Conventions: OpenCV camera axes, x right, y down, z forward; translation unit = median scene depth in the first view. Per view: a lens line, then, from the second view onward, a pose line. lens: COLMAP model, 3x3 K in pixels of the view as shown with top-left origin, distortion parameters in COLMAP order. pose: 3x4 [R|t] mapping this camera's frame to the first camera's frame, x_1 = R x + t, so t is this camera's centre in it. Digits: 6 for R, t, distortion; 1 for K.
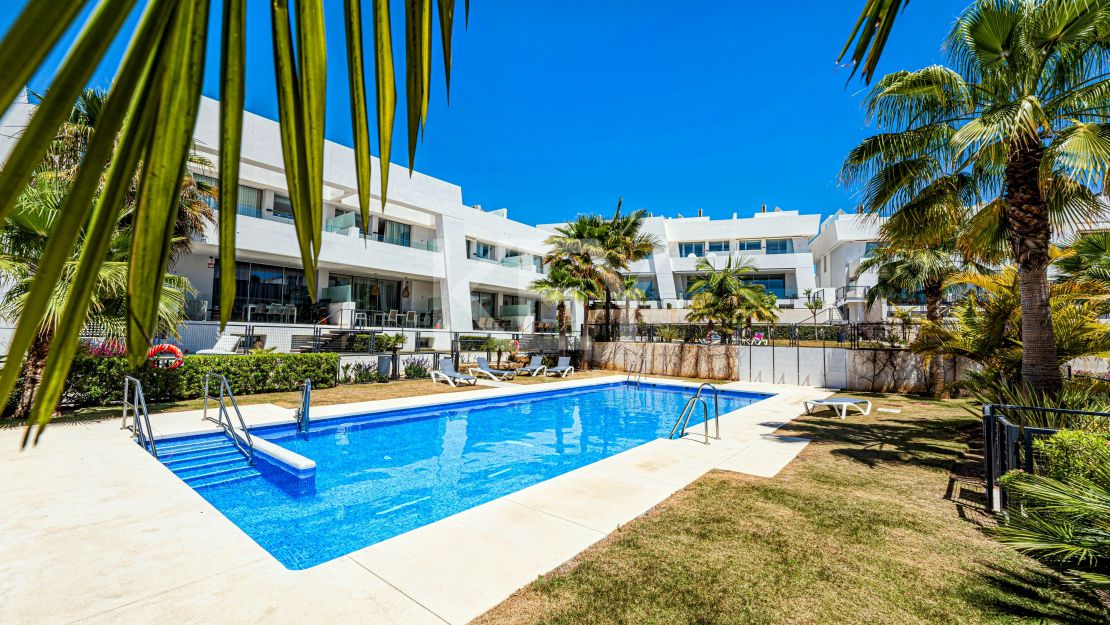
lens RADIAL K [[434.5, 0, 544.6], [0, 434.5, 310.8], [0, 0, 1]] dist [-0.001904, 0.000286]
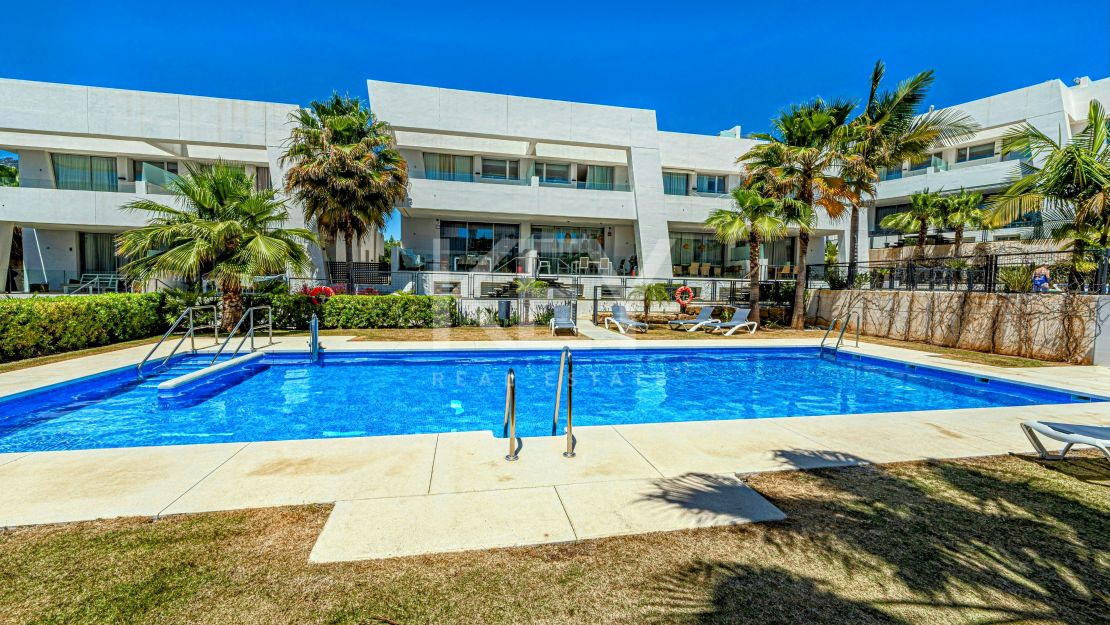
lens RADIAL K [[434.5, 0, 551.8], [0, 434.5, 310.1], [0, 0, 1]] dist [-0.001904, 0.000286]
pose [[0.783925, 0.029943, -0.620133, 0.207872], [0.035149, 0.995094, 0.092480, 0.023455], [0.619860, -0.094294, 0.779027, 0.181597]]
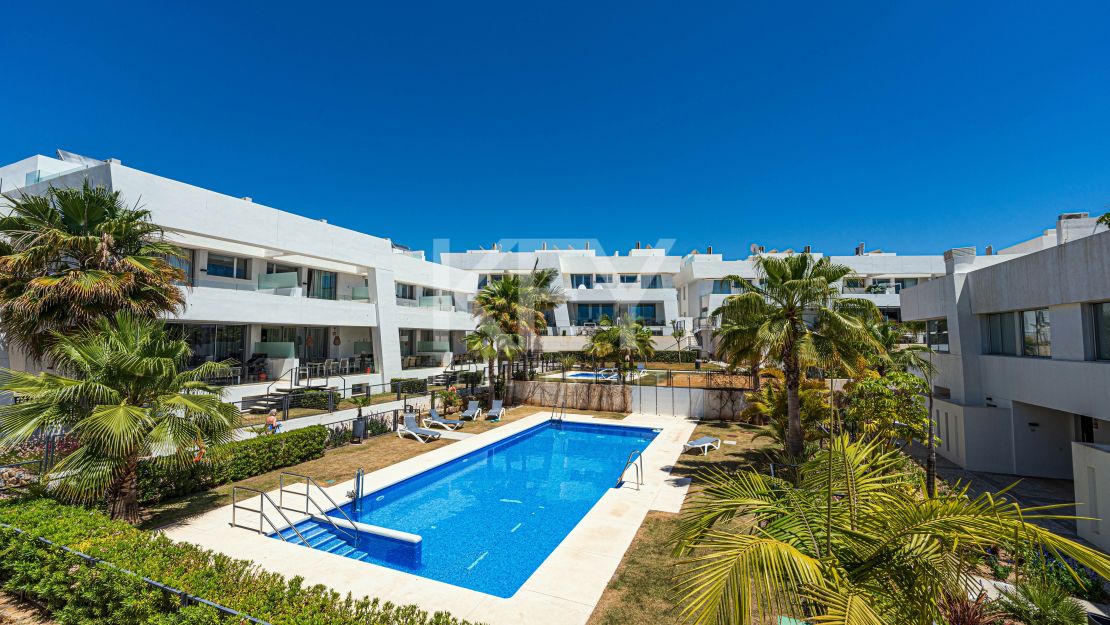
lens RADIAL K [[434.5, 0, 538.3], [0, 434.5, 313.4], [0, 0, 1]] dist [-0.001904, 0.000286]
pose [[0.967337, -0.008565, 0.253349, -0.122709], [0.008677, 0.999962, 0.000676, -0.111582], [-0.253346, 0.001545, 0.967375, -0.155470]]
